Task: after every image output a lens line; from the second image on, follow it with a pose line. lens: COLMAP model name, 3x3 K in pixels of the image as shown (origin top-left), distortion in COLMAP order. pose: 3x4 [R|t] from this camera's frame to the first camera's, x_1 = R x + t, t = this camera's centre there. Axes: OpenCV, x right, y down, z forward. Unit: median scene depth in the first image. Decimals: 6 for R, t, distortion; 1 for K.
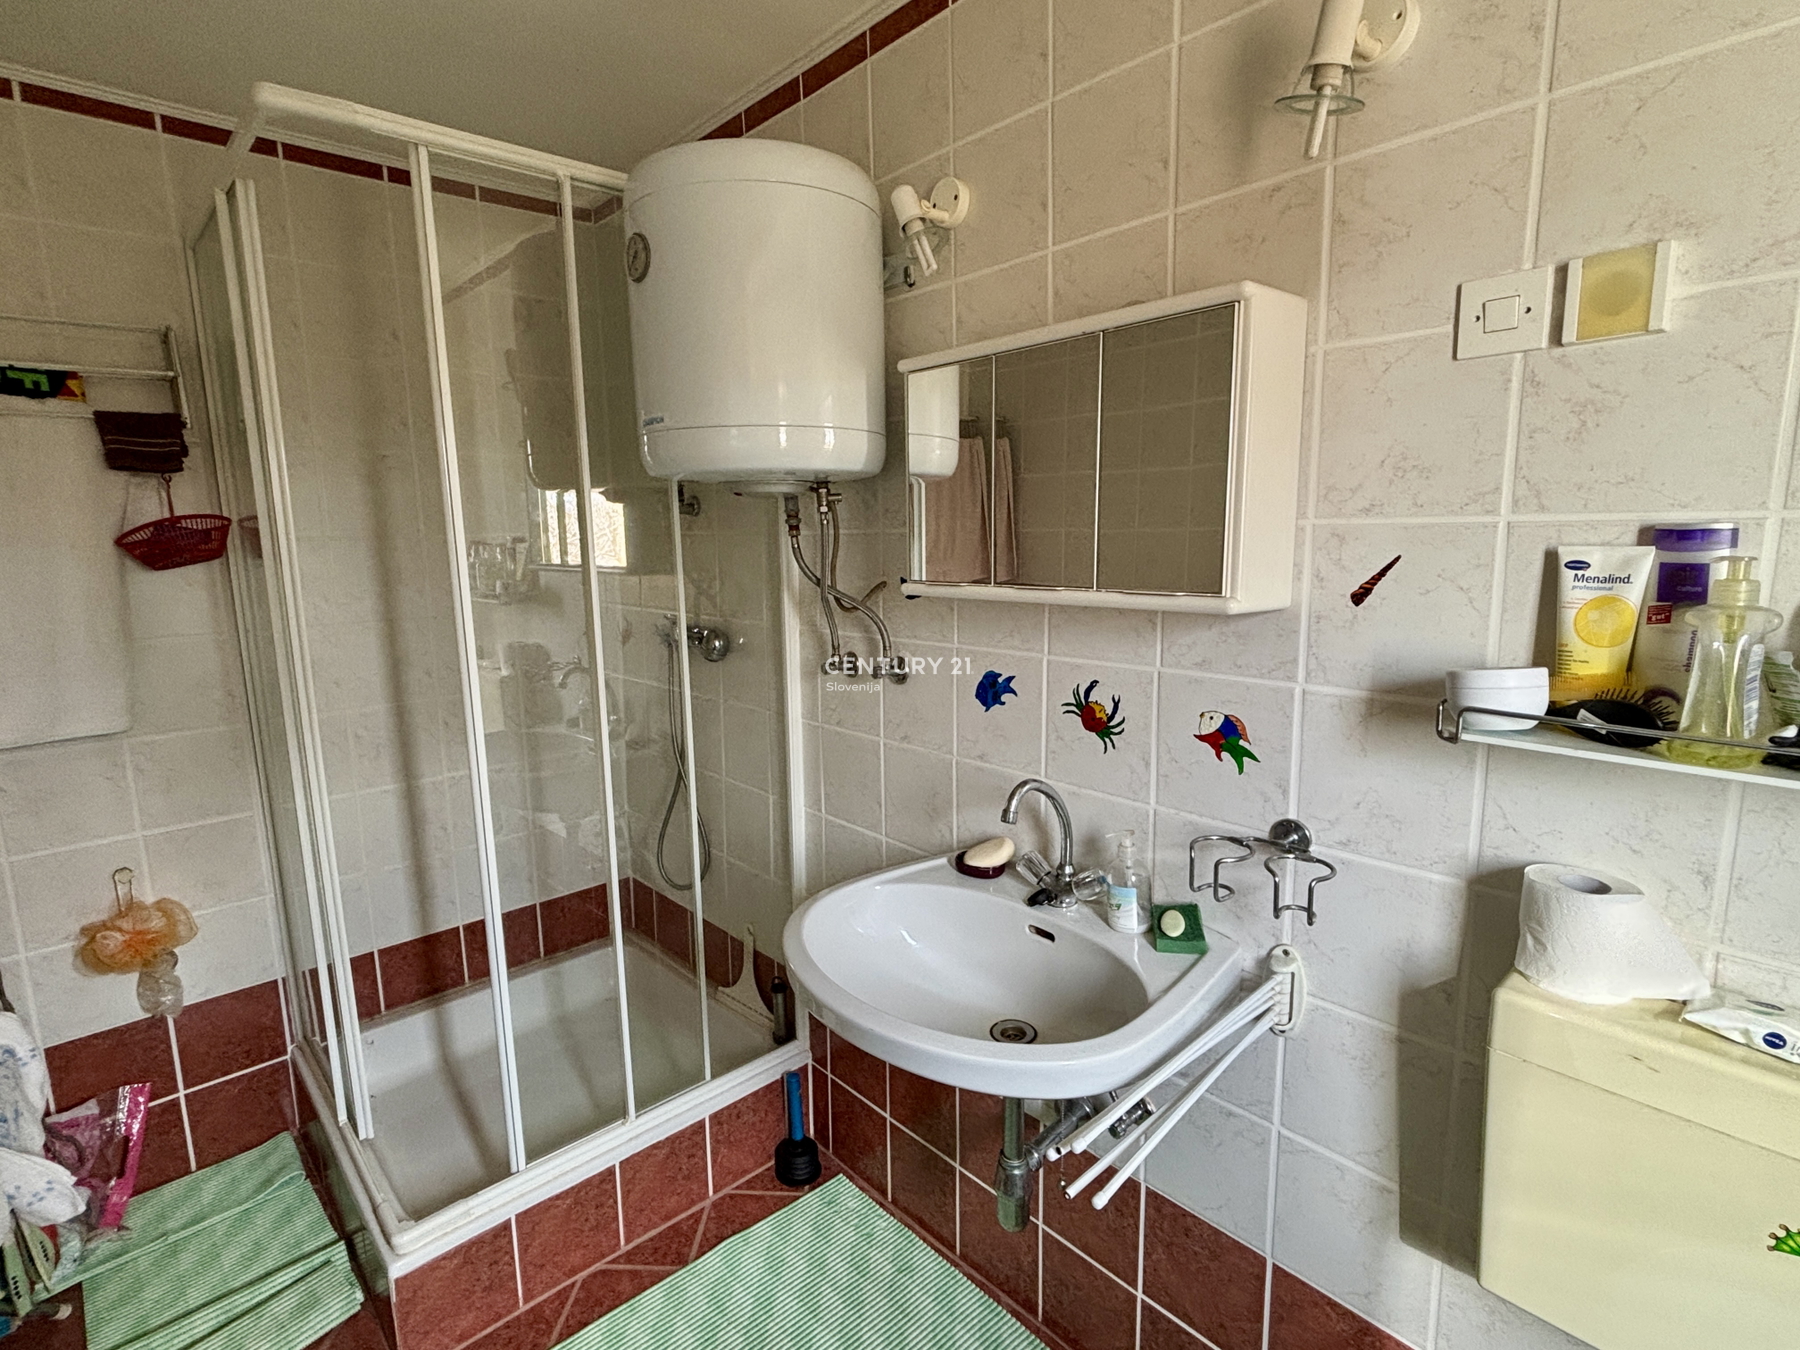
lens RADIAL K [[881.9, 0, 899.5], [0, 881.9, 669.8], [0, 0, 1]] dist [0.000227, -0.000189]
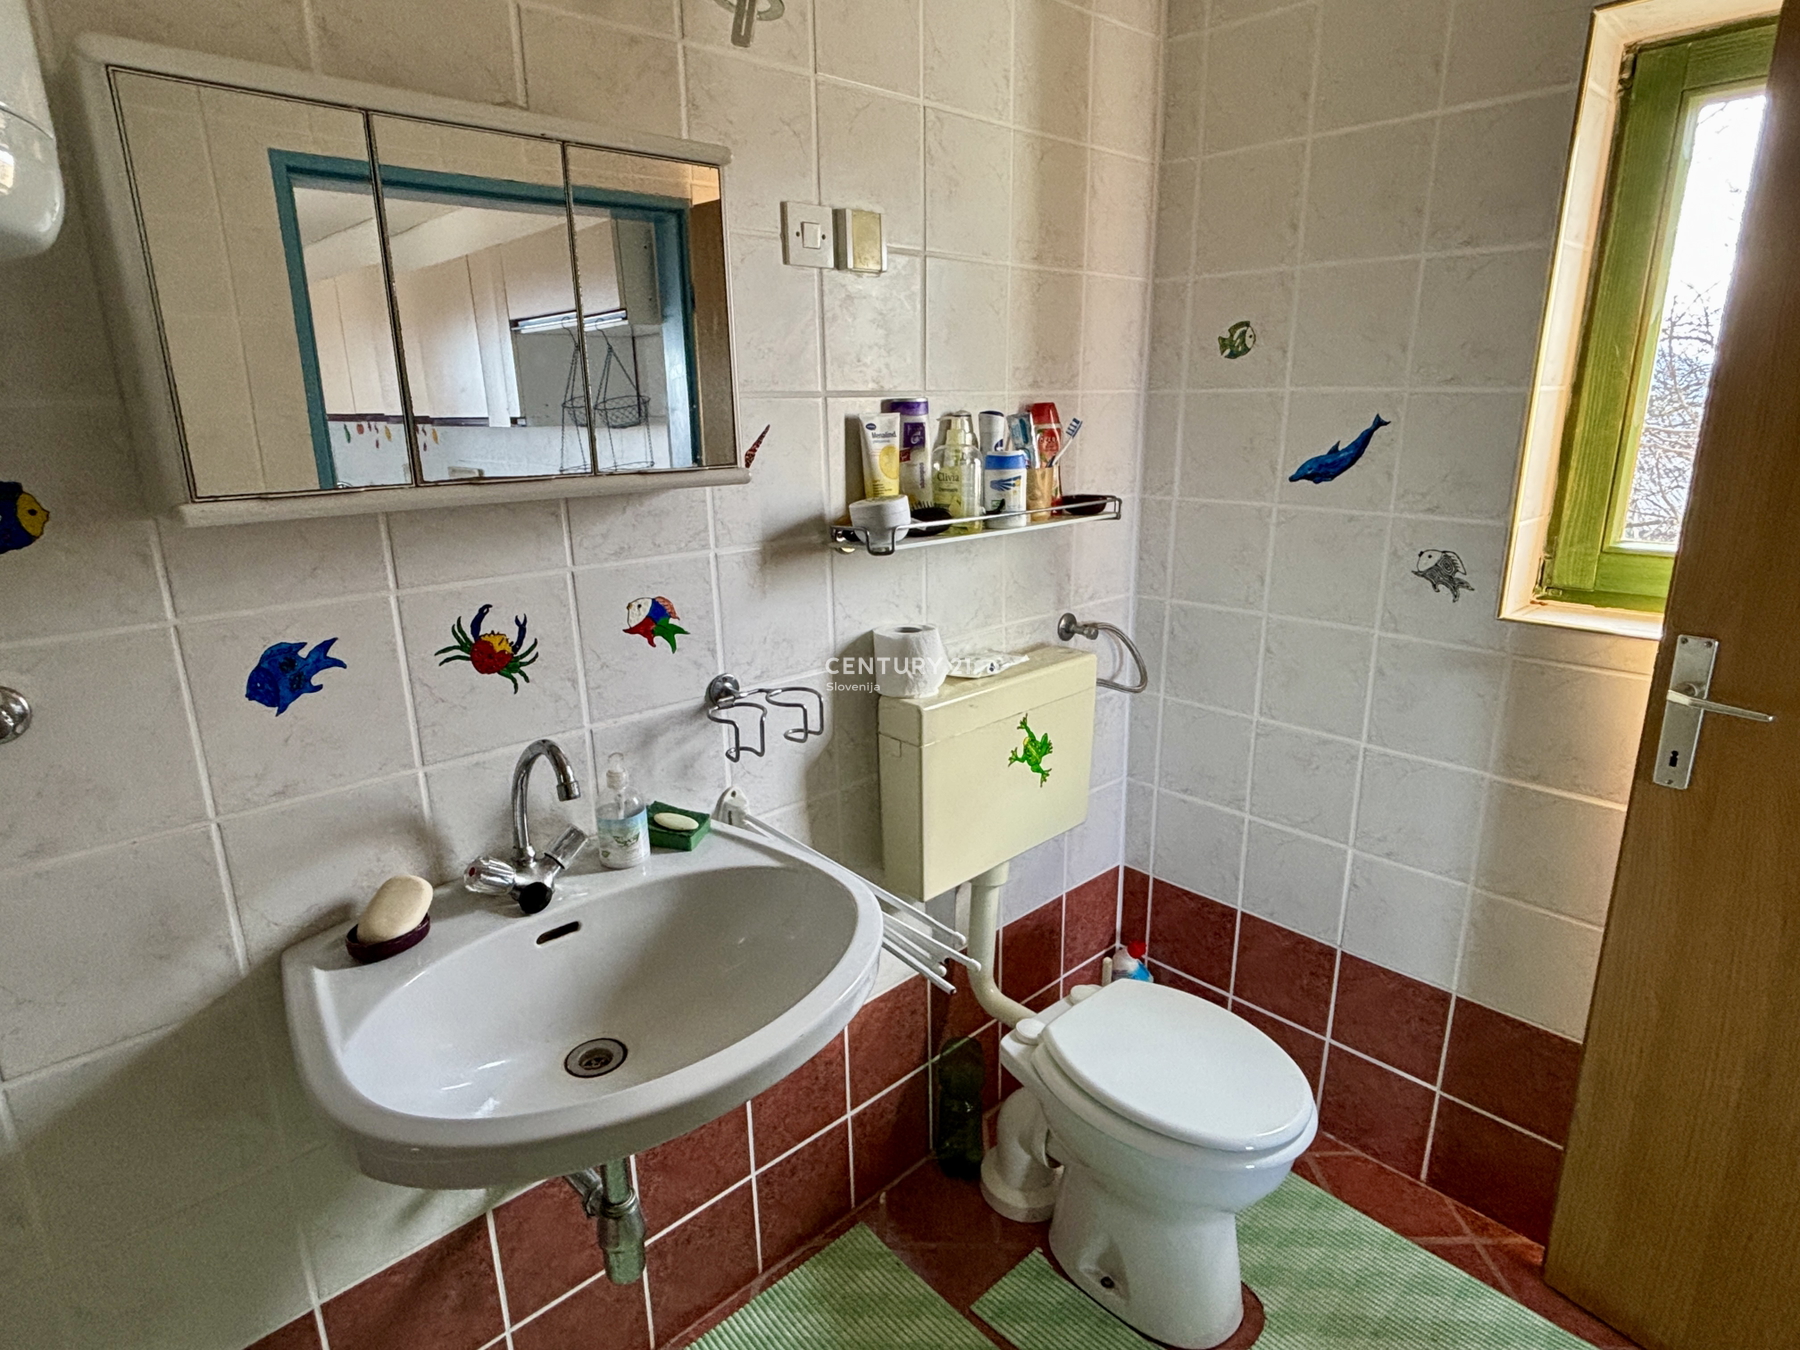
lens RADIAL K [[972.5, 0, 901.2], [0, 972.5, 676.0], [0, 0, 1]] dist [0.007707, 0.000041]
pose [[-0.026582, -0.252466, 0.967241, -0.678940], [0.170860, 0.952197, 0.253235, -0.089946], [-0.984937, 0.171994, 0.017825, 0.713053]]
